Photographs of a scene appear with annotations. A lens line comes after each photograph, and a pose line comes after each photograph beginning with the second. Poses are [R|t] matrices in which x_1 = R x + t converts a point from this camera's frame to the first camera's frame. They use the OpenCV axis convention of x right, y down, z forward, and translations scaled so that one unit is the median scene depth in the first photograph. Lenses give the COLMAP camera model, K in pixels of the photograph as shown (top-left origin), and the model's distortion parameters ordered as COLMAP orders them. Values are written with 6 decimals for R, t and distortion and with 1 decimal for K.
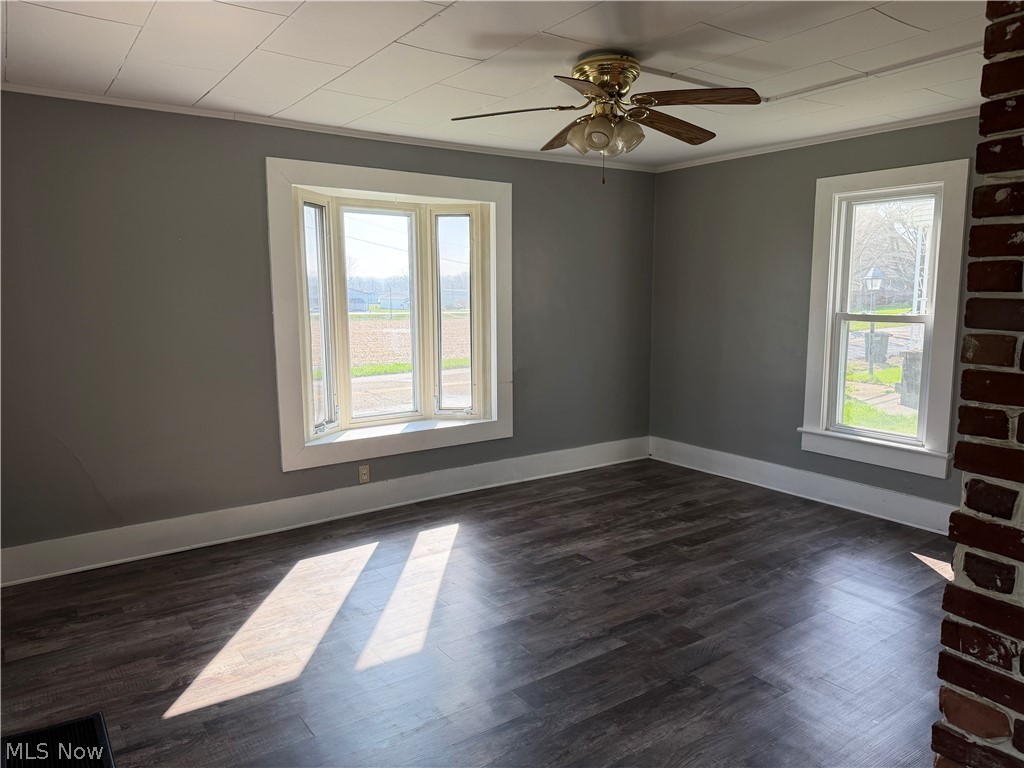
lens RADIAL K [[708.4, 0, 512.0], [0, 708.4, 384.0], [0, 0, 1]] dist [-0.006327, -0.004014]
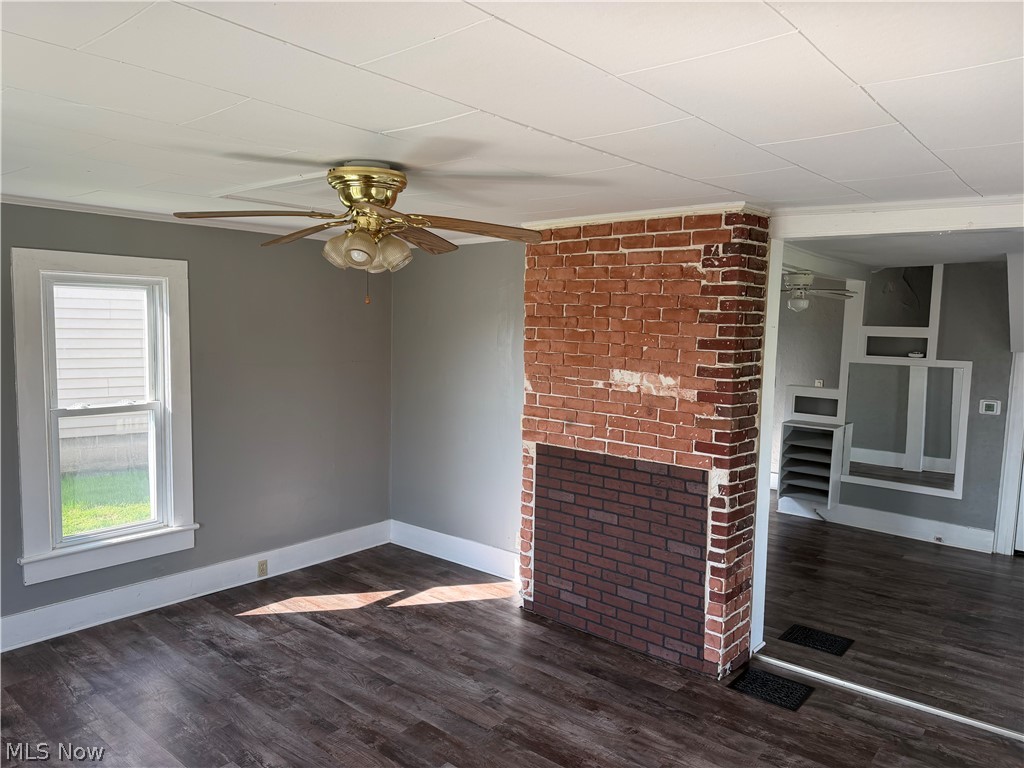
lens RADIAL K [[708.4, 0, 512.0], [0, 708.4, 384.0], [0, 0, 1]] dist [-0.006327, -0.004014]
pose [[-0.240107, -0.087748, 0.966772, -0.582083], [0.120712, 0.985478, 0.119426, -0.199621], [-0.963212, 0.145376, -0.226028, 0.802060]]
